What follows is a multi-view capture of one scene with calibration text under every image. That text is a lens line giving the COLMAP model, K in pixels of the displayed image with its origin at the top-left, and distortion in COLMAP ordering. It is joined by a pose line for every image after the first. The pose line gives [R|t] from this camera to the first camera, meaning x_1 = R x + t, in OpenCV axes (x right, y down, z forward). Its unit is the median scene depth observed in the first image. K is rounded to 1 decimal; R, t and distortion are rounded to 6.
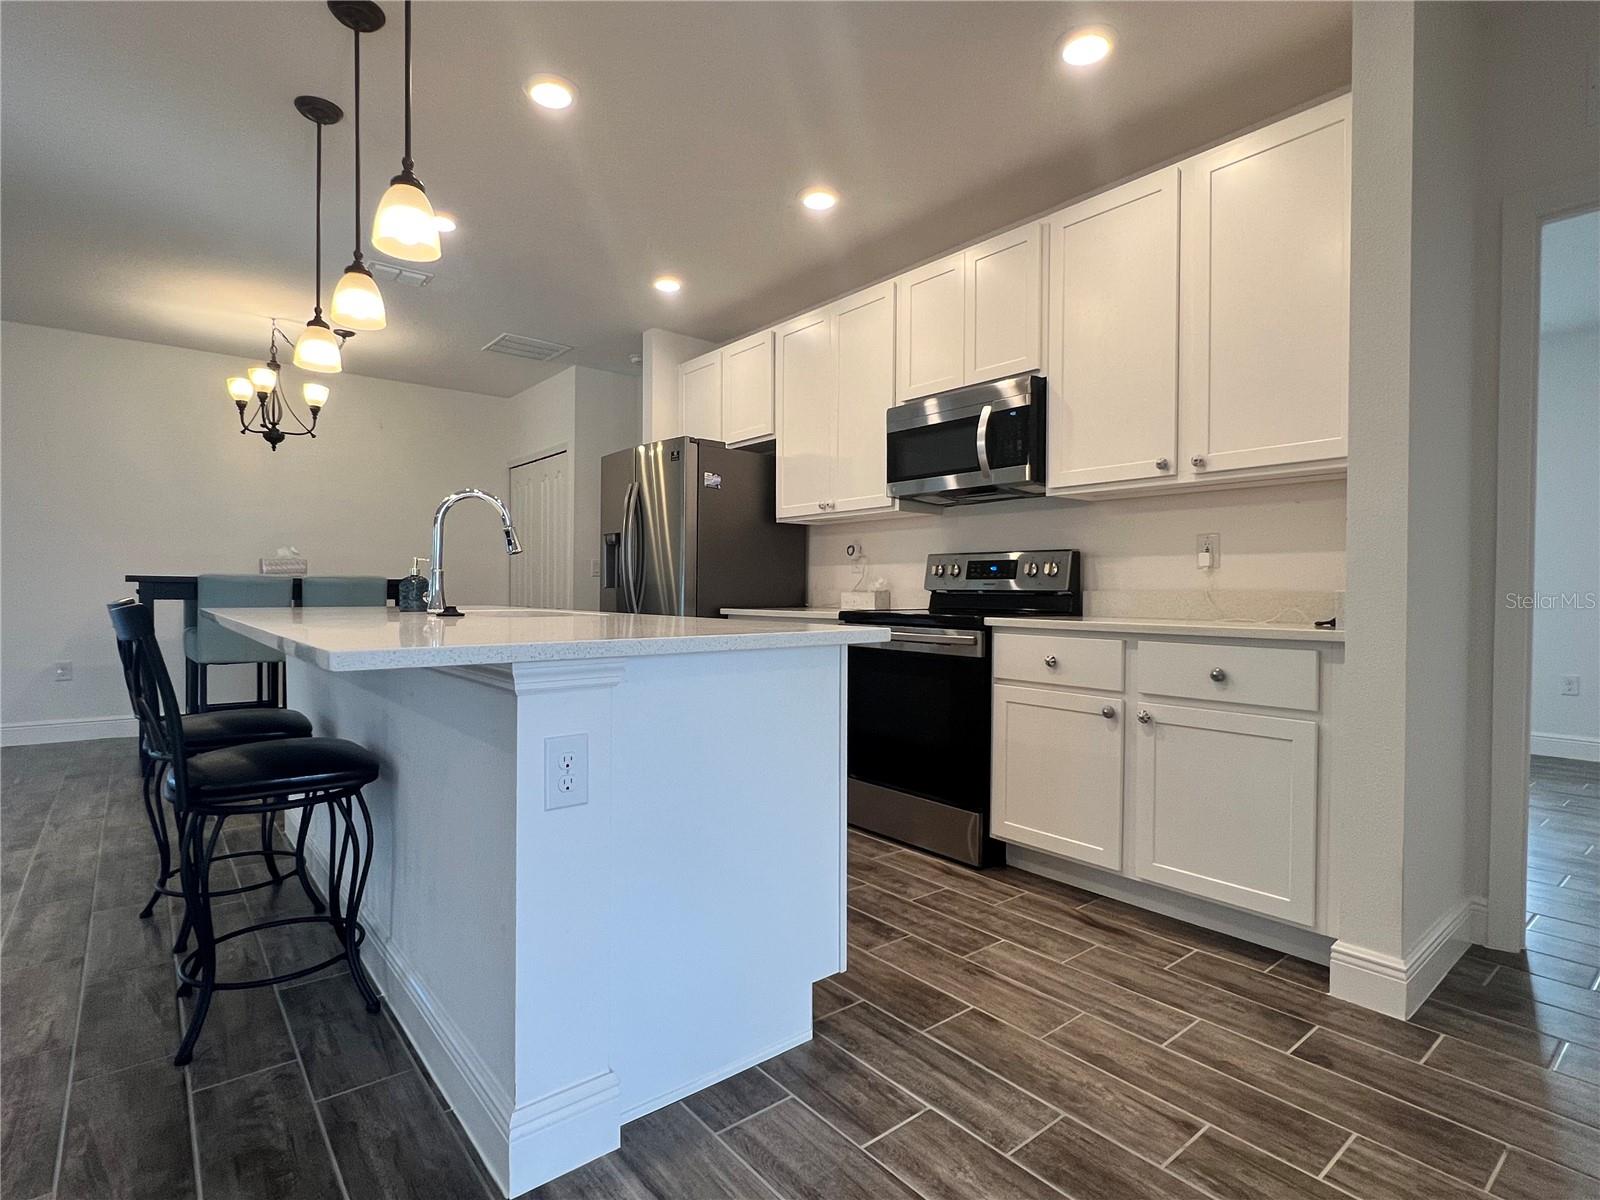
lens RADIAL K [[810.4, 0, 794.5], [0, 810.4, 604.6], [0, 0, 1]] dist [0.004244, 0.000481]
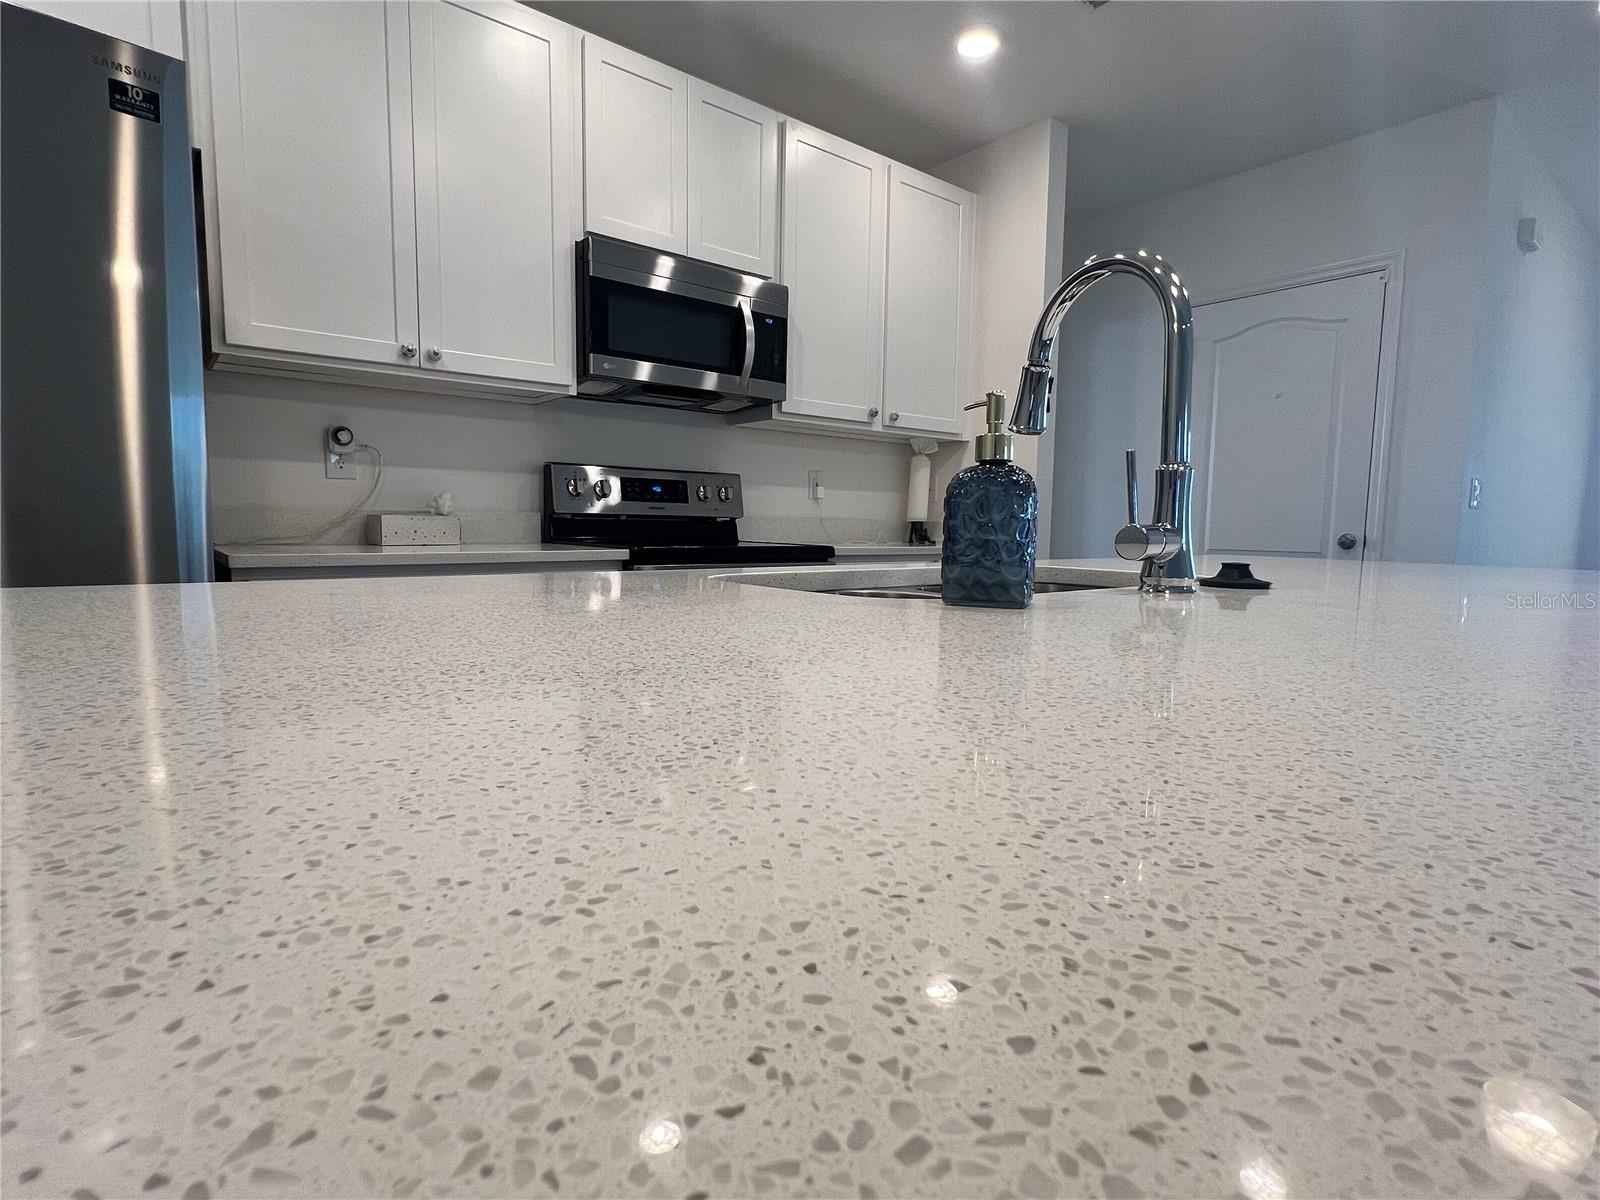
lens RADIAL K [[810.4, 0, 794.7], [0, 810.4, 596.9], [0, 0, 1]] dist [0.004244, 0.000481]
pose [[0.001526, -0.096698, 0.995313, -0.574371], [0.001568, 0.995313, 0.096696, -0.014739], [-0.999998, 0.001413, 0.001670, 0.846995]]
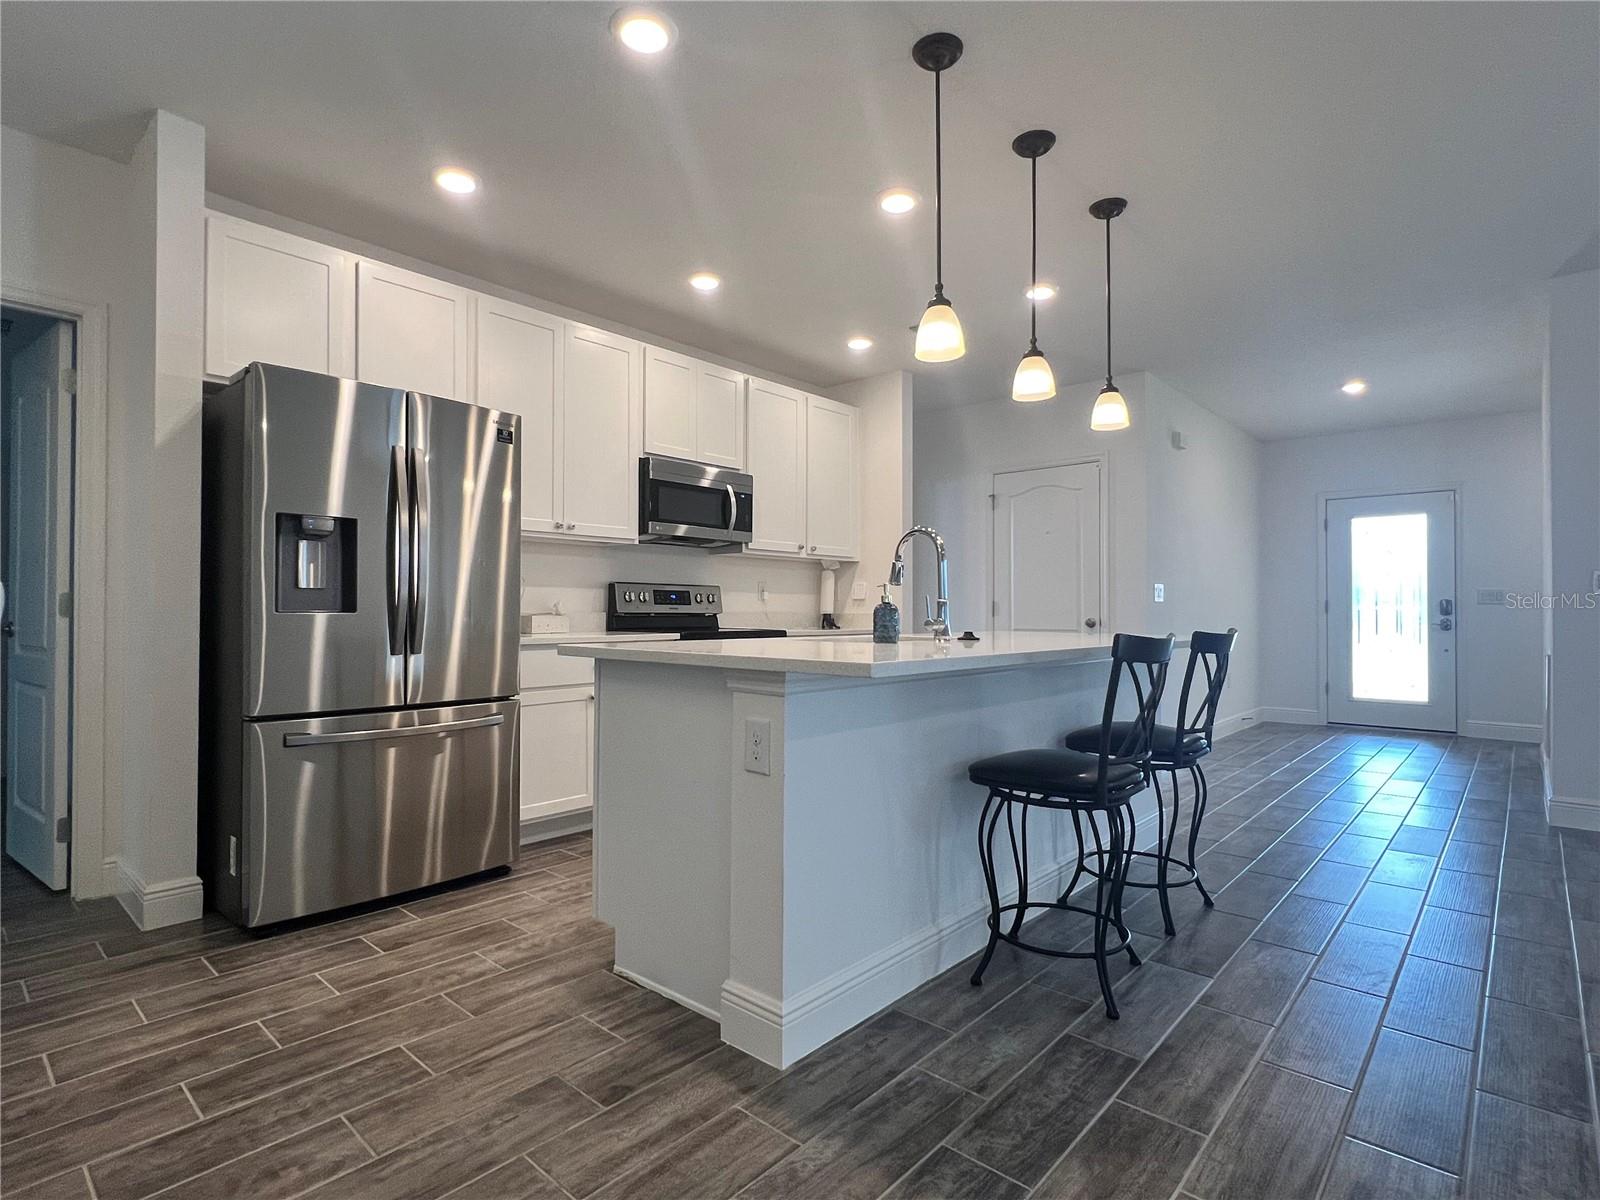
lens RADIAL K [[810.4, 0, 803.1], [0, 810.4, 599.5], [0, 0, 1]] dist [0.004244, 0.000481]
pose [[-0.158841, 0.008746, 0.987265, -1.074343], [0.012684, 0.999896, -0.006817, -0.027783], [-0.987223, 0.011440, -0.158935, 0.986409]]
